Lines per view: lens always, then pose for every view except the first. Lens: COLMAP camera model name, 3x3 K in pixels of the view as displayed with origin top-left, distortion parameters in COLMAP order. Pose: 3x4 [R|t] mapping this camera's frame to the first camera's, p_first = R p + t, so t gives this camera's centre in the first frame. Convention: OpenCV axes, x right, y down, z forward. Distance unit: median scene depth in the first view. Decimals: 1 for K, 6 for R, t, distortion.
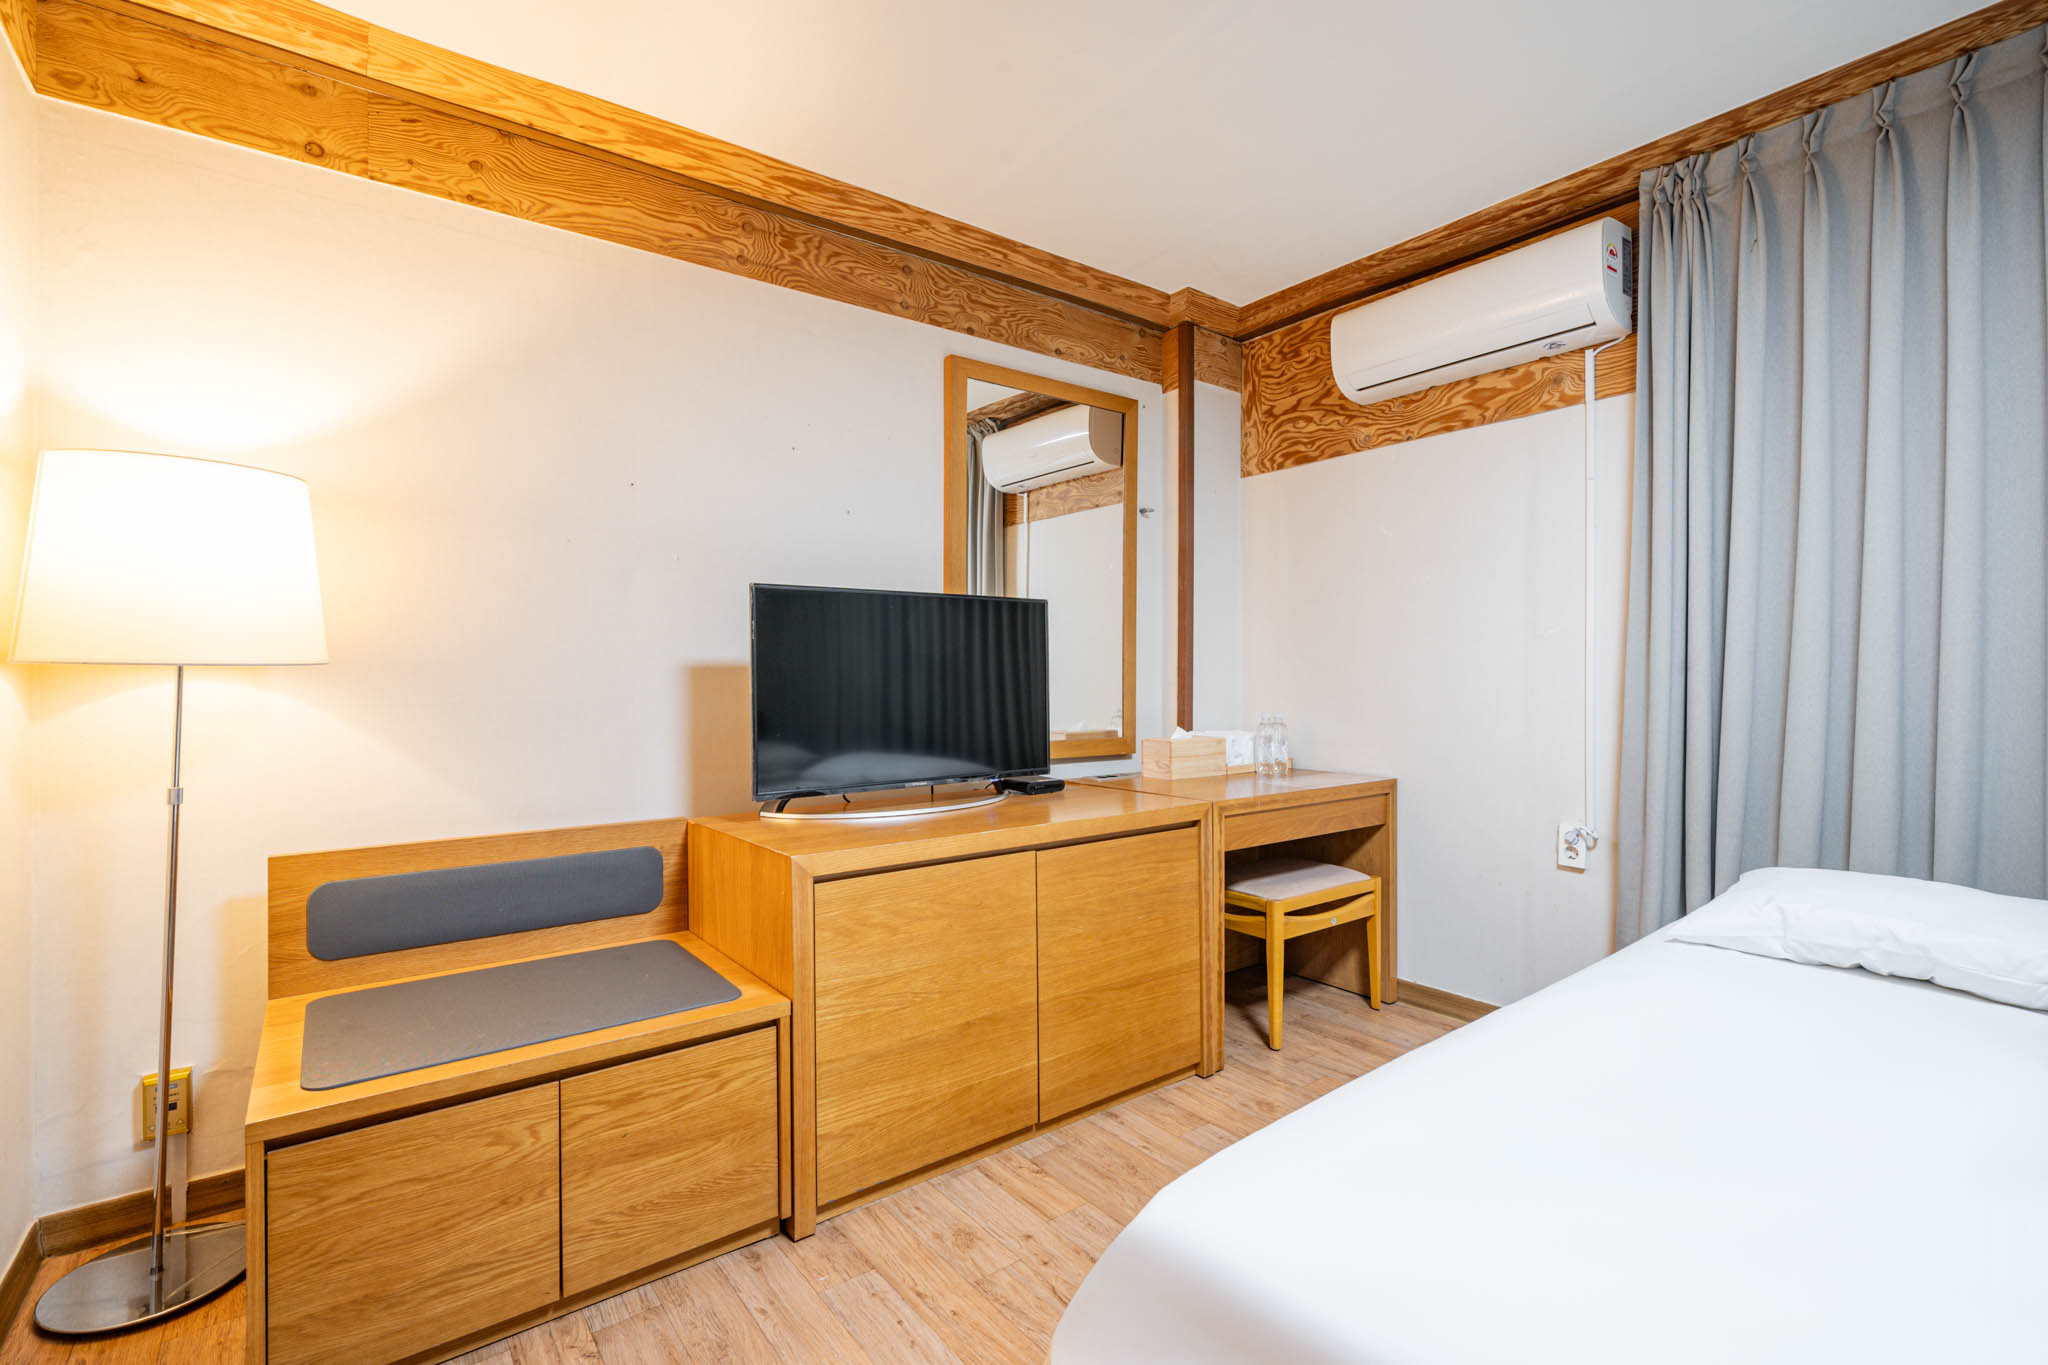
lens RADIAL K [[914.7, 0, 1024.0], [0, 914.7, 682.5], [0, 0, 1]] dist [-0.001133, 0.000133]
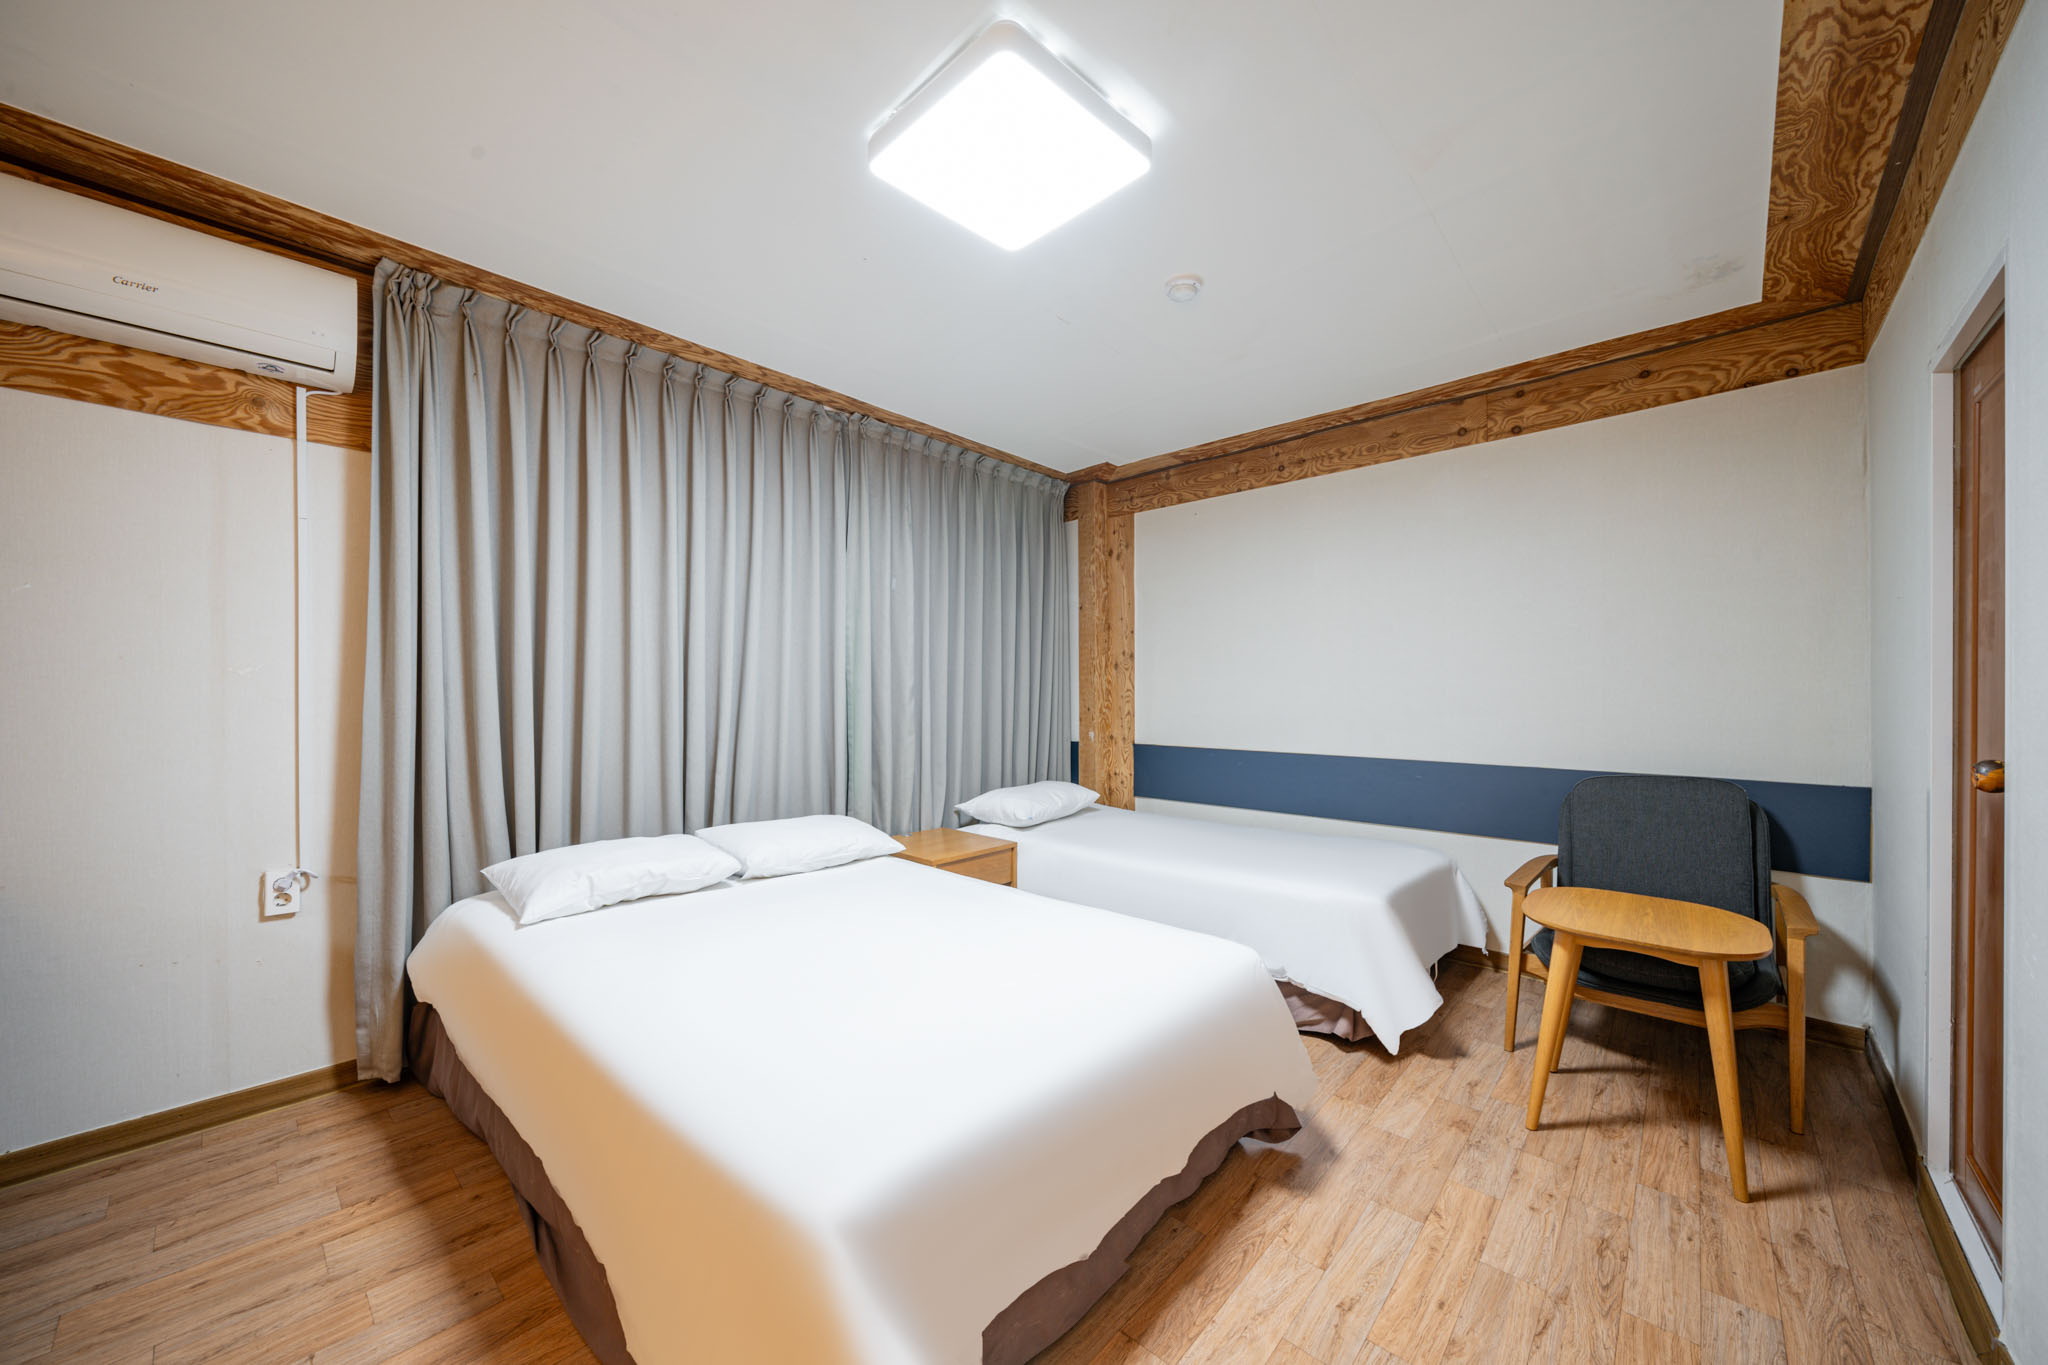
lens RADIAL K [[738.0, 0, 1017.9], [0, 738.0, 708.3], [0, 0, 1]] dist [-0.000543, -0.000214]
pose [[-0.160355, -0.010294, 0.987006, -0.295828], [0.011662, 0.999856, 0.012323, -0.016548], [-0.986991, 0.013487, -0.160211, 0.358640]]
